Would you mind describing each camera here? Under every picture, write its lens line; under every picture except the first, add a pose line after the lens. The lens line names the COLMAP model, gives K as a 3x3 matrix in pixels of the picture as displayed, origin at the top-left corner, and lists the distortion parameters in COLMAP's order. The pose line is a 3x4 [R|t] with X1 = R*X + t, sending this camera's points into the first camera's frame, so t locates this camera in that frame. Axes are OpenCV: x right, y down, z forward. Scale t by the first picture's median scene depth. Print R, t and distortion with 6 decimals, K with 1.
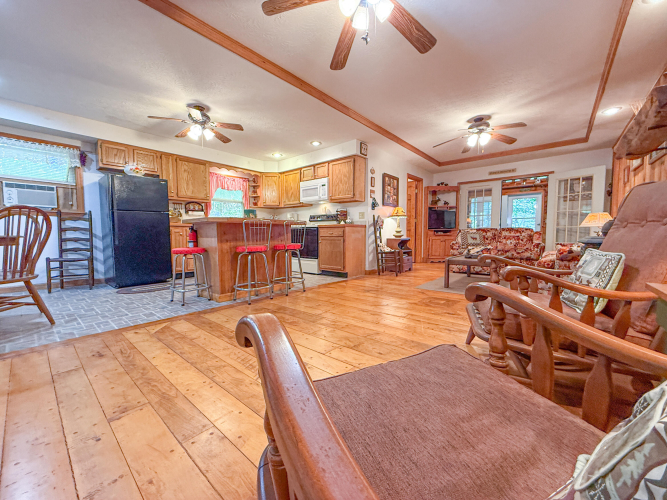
lens RADIAL K [[266.2, 0, 331.6], [0, 266.2, 249.9], [0, 0, 1]] dist [-0.001126, 0.000368]
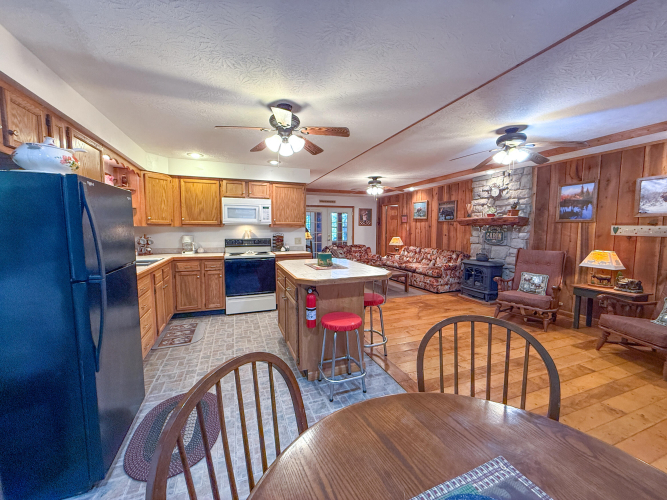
lens RADIAL K [[266.2, 0, 331.6], [0, 266.2, 249.9], [0, 0, 1]] dist [-0.001126, 0.000368]
pose [[0.486657, -0.069304, 0.870840, -0.709110], [0.051818, 0.997383, 0.050417, -0.140309], [-0.872055, 0.020589, 0.488975, 0.394803]]
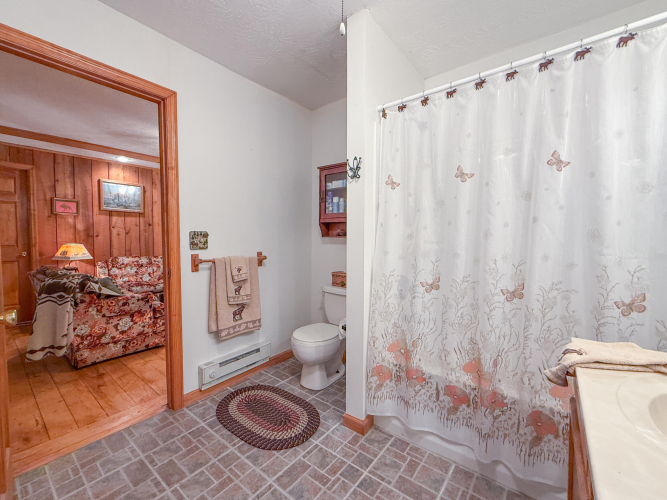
lens RADIAL K [[284.2, 0, 331.7], [0, 284.2, 249.6], [0, 0, 1]] dist [0.000574, -0.000029]
pose [[-0.999426, 0.003909, -0.033645, 0.128674], [0.000232, 0.994087, 0.108582, -0.185682], [0.033871, 0.108512, -0.993518, 1.633902]]
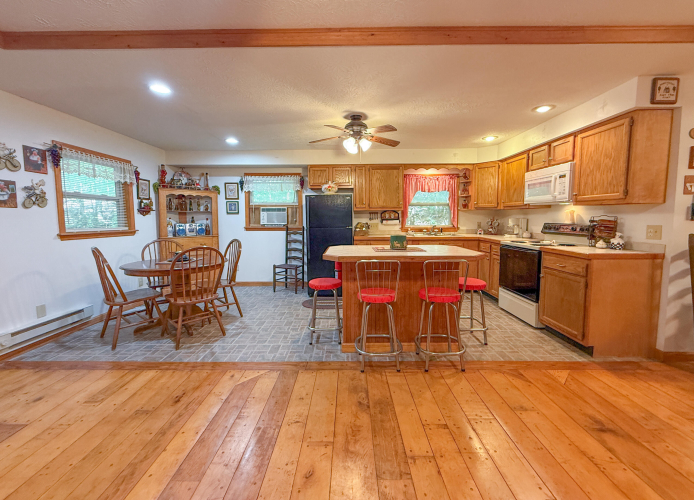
lens RADIAL K [[281.5, 0, 345.3], [0, 281.5, 239.8], [0, 0, 1]] dist [-0.001837, -0.000266]
pose [[0.645020, 0.057329, -0.762012, 0.140265], [-0.042358, 0.998331, 0.039253, -0.112425], [0.762991, 0.006958, 0.646372, 0.257309]]
